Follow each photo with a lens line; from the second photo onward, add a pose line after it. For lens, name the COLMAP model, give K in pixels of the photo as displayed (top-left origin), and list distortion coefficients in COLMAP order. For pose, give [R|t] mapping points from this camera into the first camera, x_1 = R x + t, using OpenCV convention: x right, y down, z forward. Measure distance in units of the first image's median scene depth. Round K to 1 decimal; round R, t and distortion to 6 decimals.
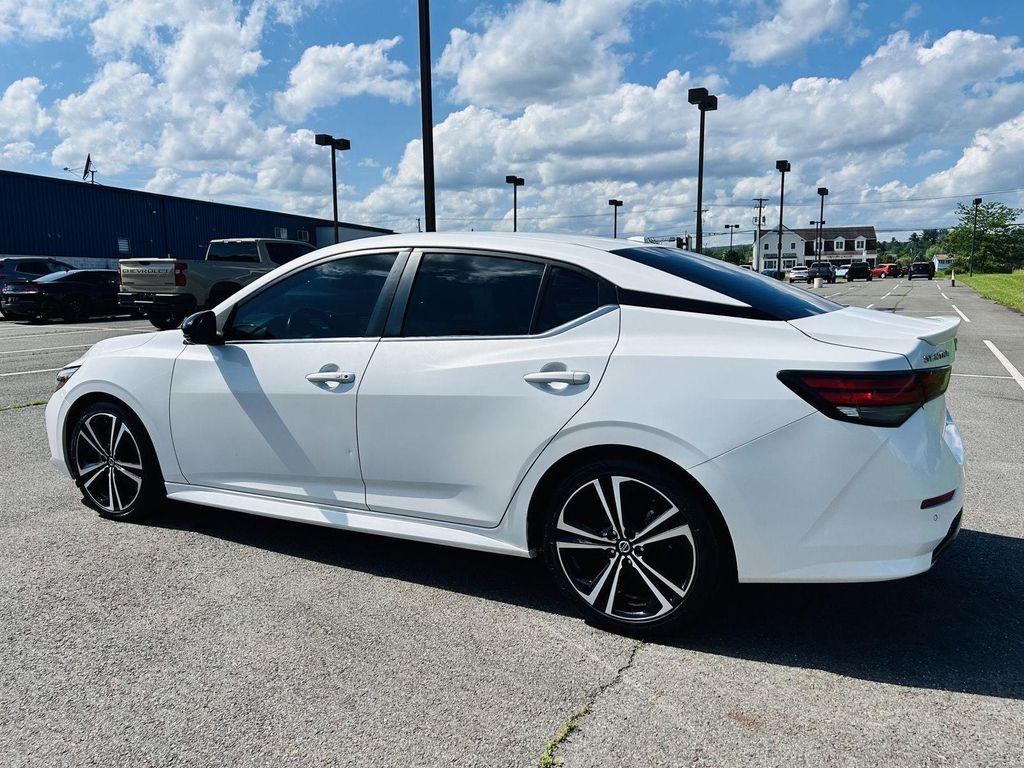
lens RADIAL K [[771.3, 0, 502.7], [0, 771.3, 381.2], [0, 0, 1]] dist [0.055935, -0.063828]
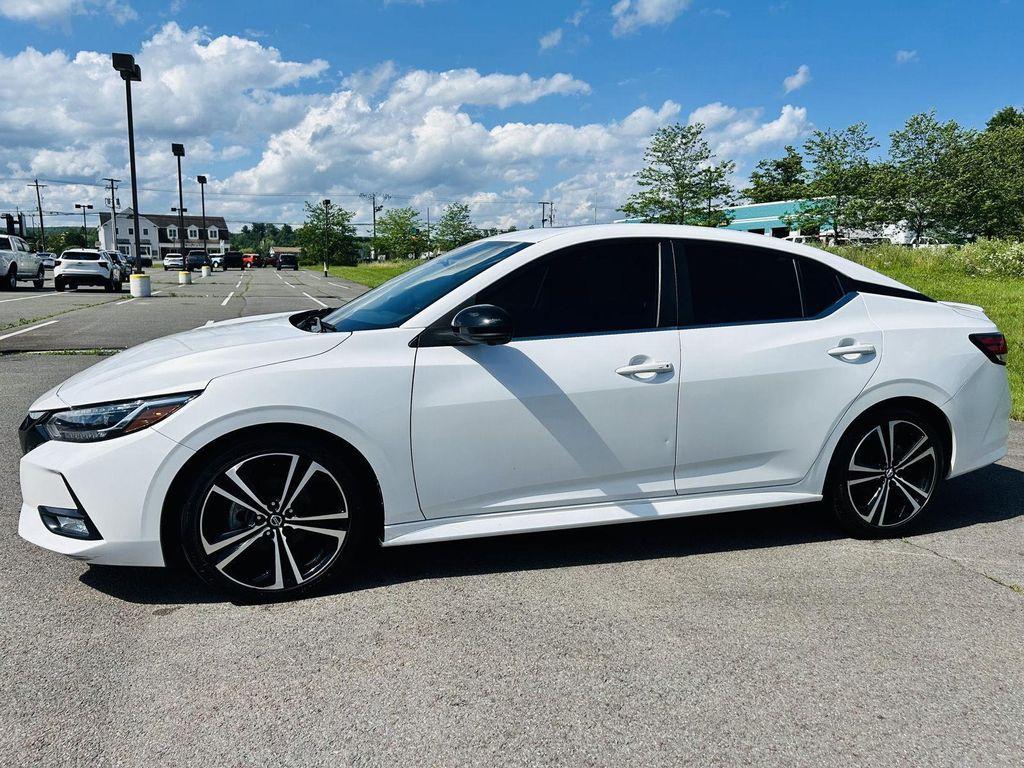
lens RADIAL K [[771.3, 0, 507.1], [0, 771.3, 389.1], [0, 0, 1]] dist [0.055935, -0.063828]
pose [[0.695427, -0.094127, 0.712405, -1.058816], [0.076354, 0.995451, 0.056990, -0.049435], [-0.714529, 0.014763, 0.699450, 0.444529]]
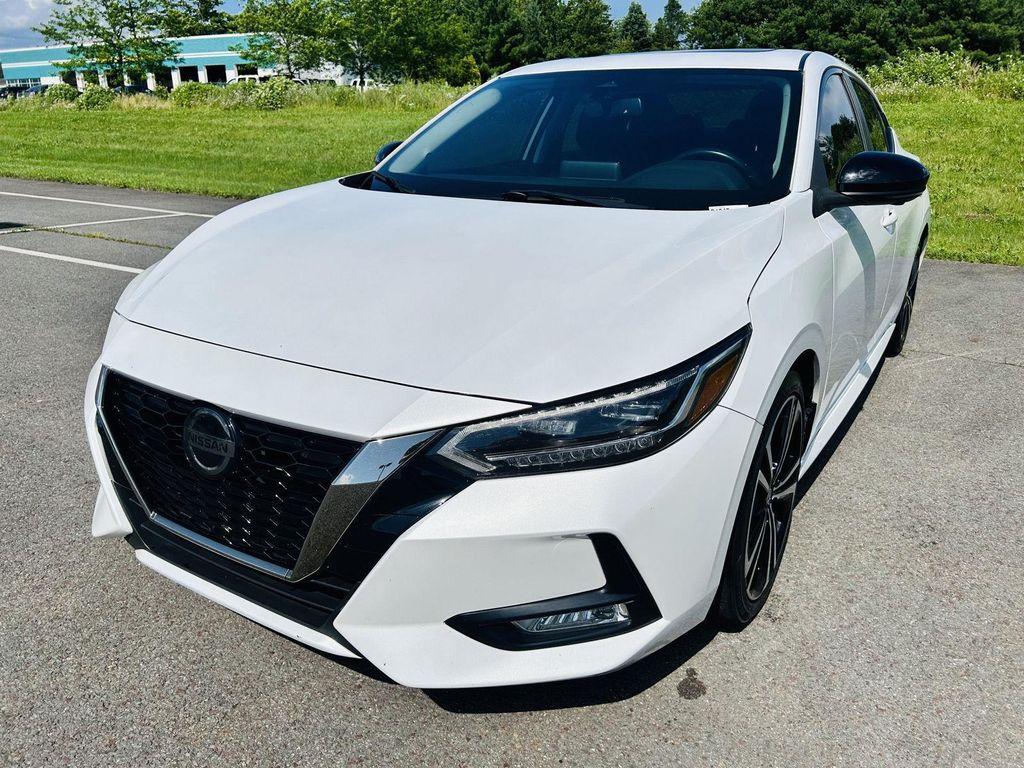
lens RADIAL K [[770.9, 0, 505.8], [0, 770.9, 377.6], [0, 0, 1]] dist [0.046409, -0.051516]
pose [[0.073058, -0.311610, 0.947397, -1.179870], [0.129373, 0.944871, 0.300803, -0.162342], [-0.988901, 0.100592, 0.109344, 1.375941]]
